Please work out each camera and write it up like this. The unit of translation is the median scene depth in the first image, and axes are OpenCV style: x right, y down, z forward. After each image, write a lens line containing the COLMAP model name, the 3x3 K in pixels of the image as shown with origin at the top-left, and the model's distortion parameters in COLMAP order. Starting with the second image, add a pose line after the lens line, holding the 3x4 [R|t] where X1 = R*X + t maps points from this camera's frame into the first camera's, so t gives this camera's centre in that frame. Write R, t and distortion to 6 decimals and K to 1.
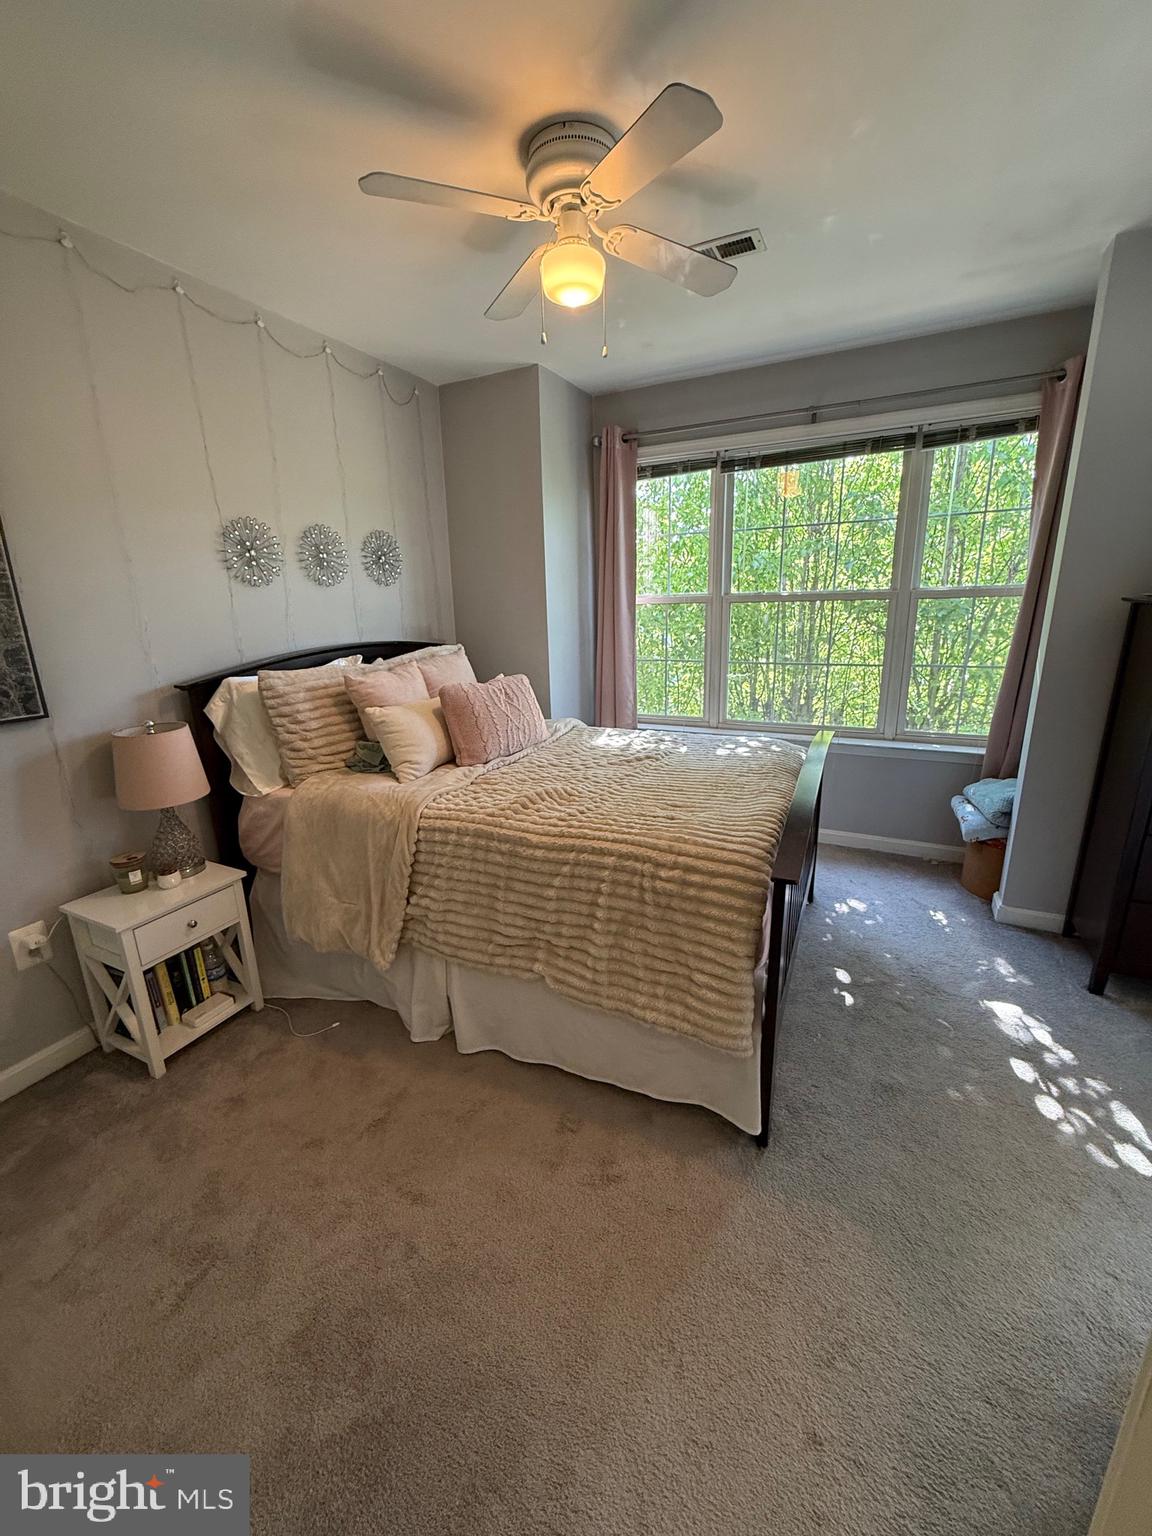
lens RADIAL K [[611.2, 0, 575.1], [0, 611.2, 763.5], [0, 0, 1]] dist [-0.001471, 0.000546]
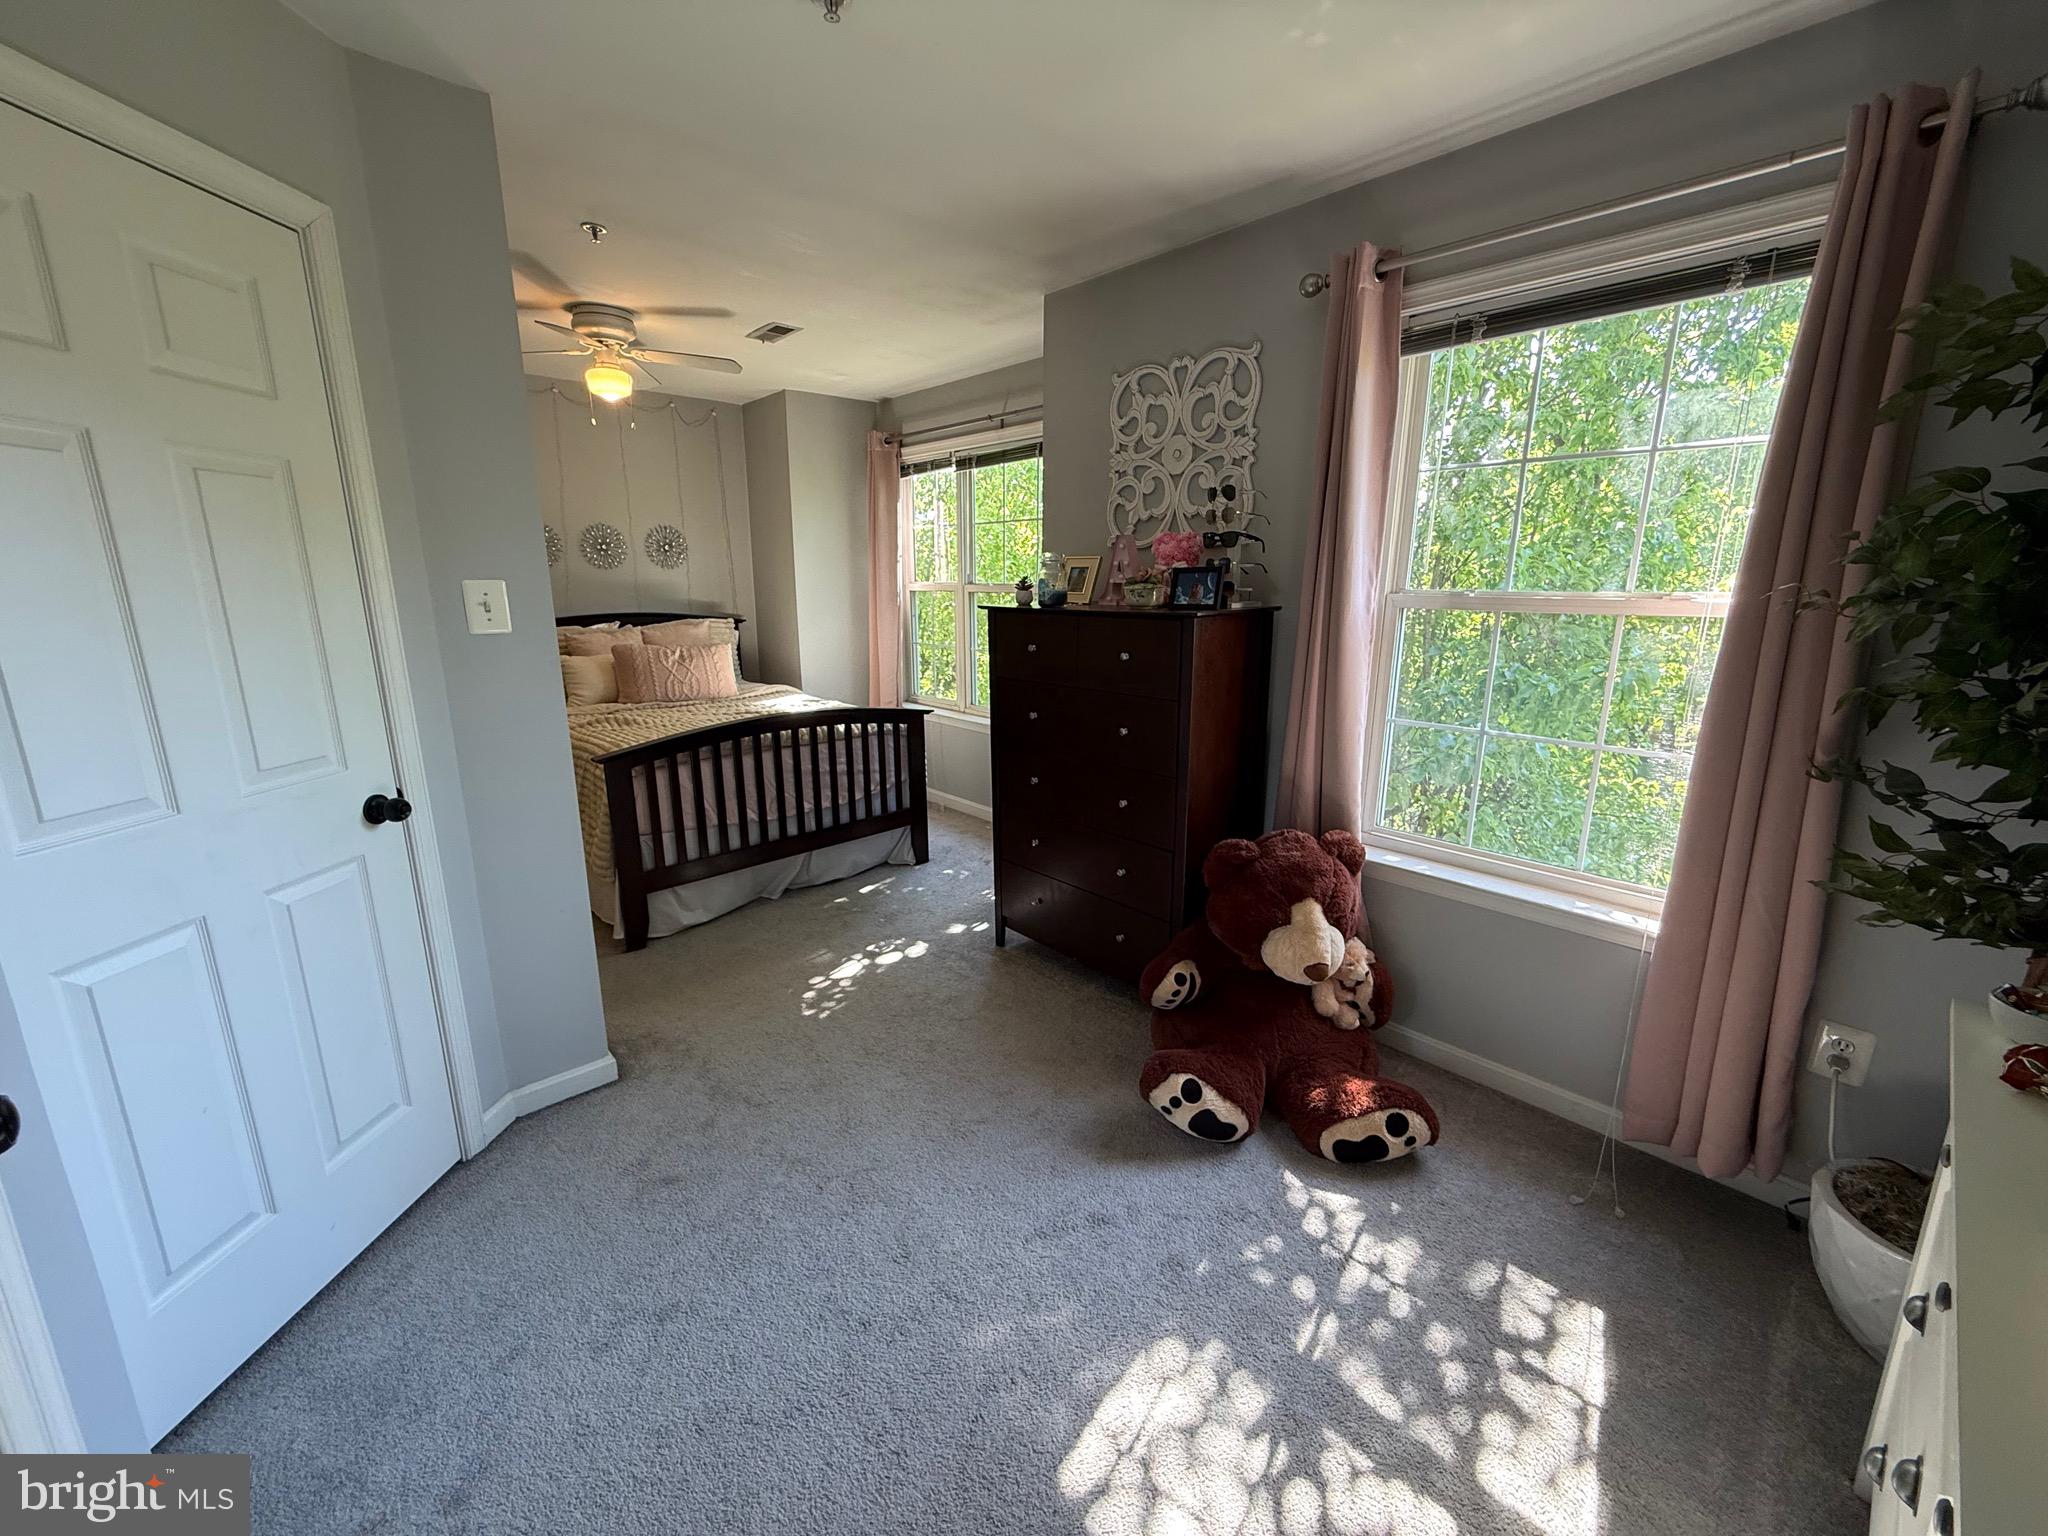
lens RADIAL K [[823.0, 0, 1023.2], [0, 823.0, 758.8], [0, 0, 1]] dist [-0.001078, 0.000091]
pose [[0.925844, 0.109383, -0.361731, 1.483887], [-0.122749, 0.992338, -0.014102, 0.047299], [0.357416, 0.057458, 0.932176, -0.433641]]
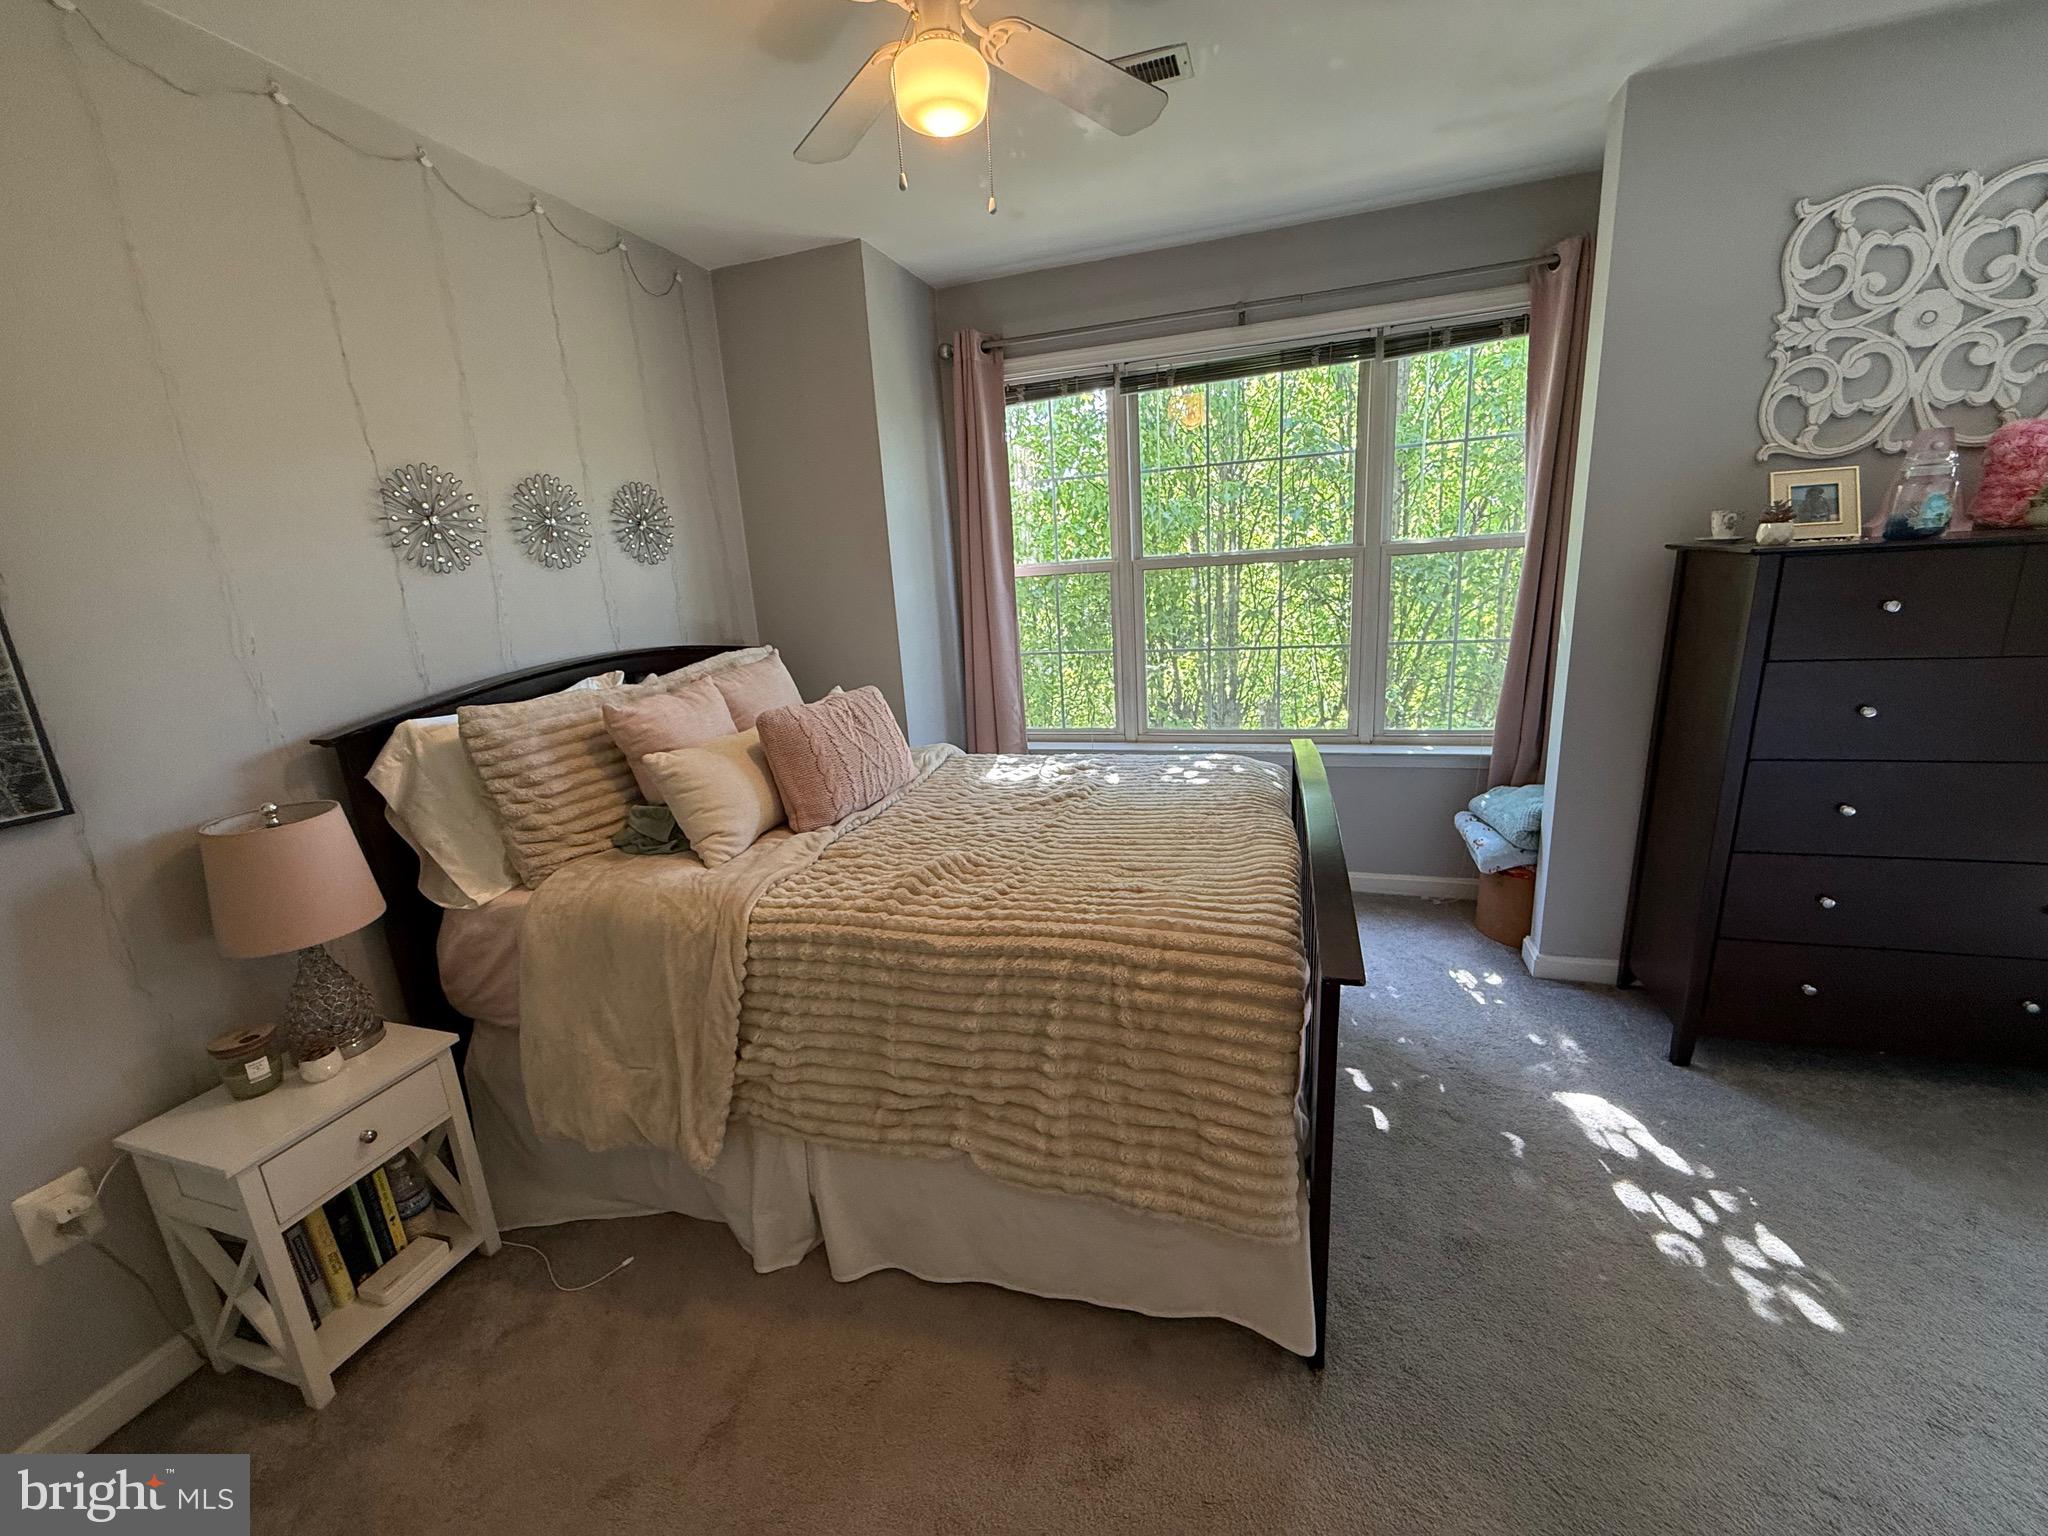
lens RADIAL K [[815.0, 0, 1017.8], [0, 815.0, 771.5], [0, 0, 1]] dist [-0.001471, 0.000546]
pose [[0.988159, -0.071007, 0.136016, -0.075546], [0.073851, 0.997141, -0.015967, -0.032310], [-0.134494, 0.025823, 0.990578, 0.106289]]
